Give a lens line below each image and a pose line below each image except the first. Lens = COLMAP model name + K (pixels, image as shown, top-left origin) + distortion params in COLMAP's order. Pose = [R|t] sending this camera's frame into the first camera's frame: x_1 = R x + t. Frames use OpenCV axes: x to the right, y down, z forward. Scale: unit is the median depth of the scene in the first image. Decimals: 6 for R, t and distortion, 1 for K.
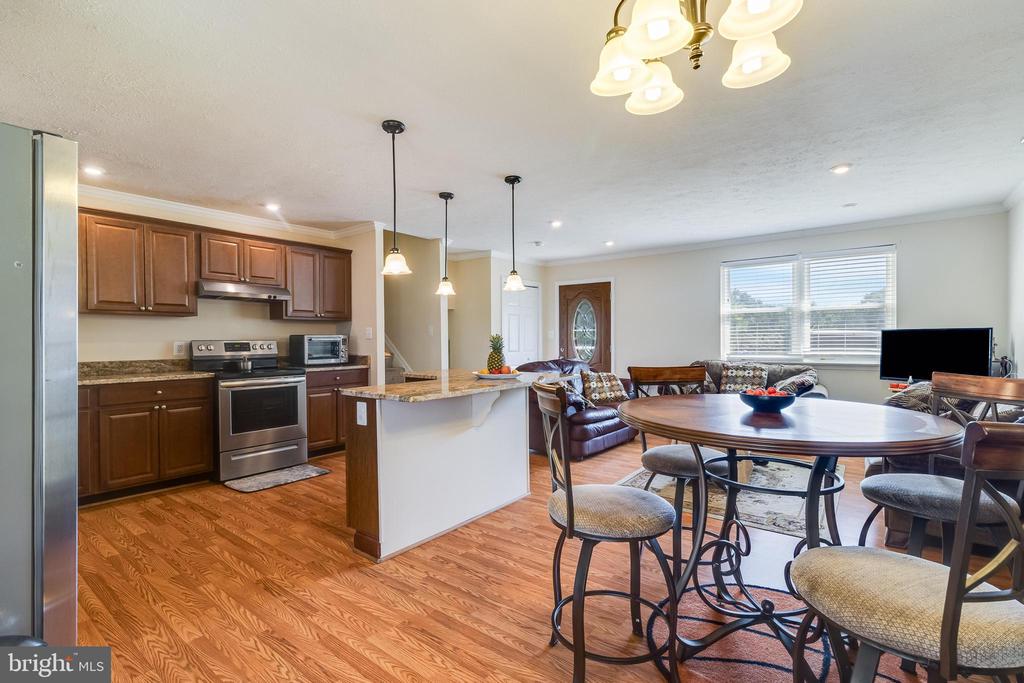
lens RADIAL K [[468.9, 0, 517.2], [0, 468.9, 338.2], [0, 0, 1]] dist [-0.000504, -0.001020]
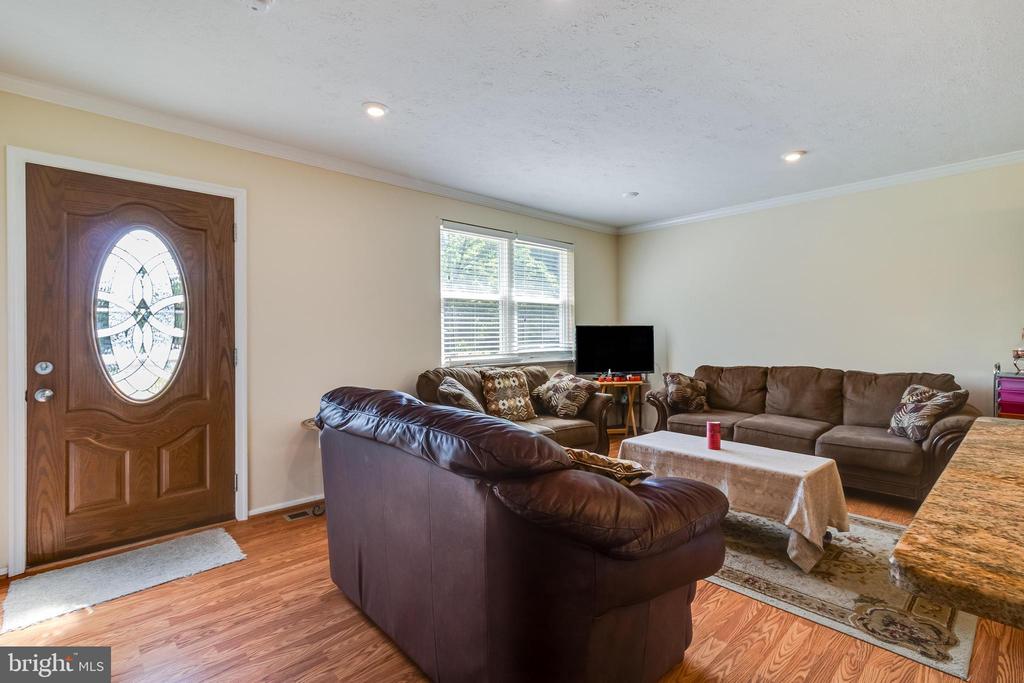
lens RADIAL K [[468.9, 0, 501.4], [0, 468.9, 340.6], [0, 0, 1]] dist [-0.000504, -0.001020]
pose [[0.186463, -0.006625, 0.982440, -0.220966], [-0.001017, 0.999975, 0.006937, 0.006274], [-0.982461, -0.002292, 0.186452, 0.879820]]
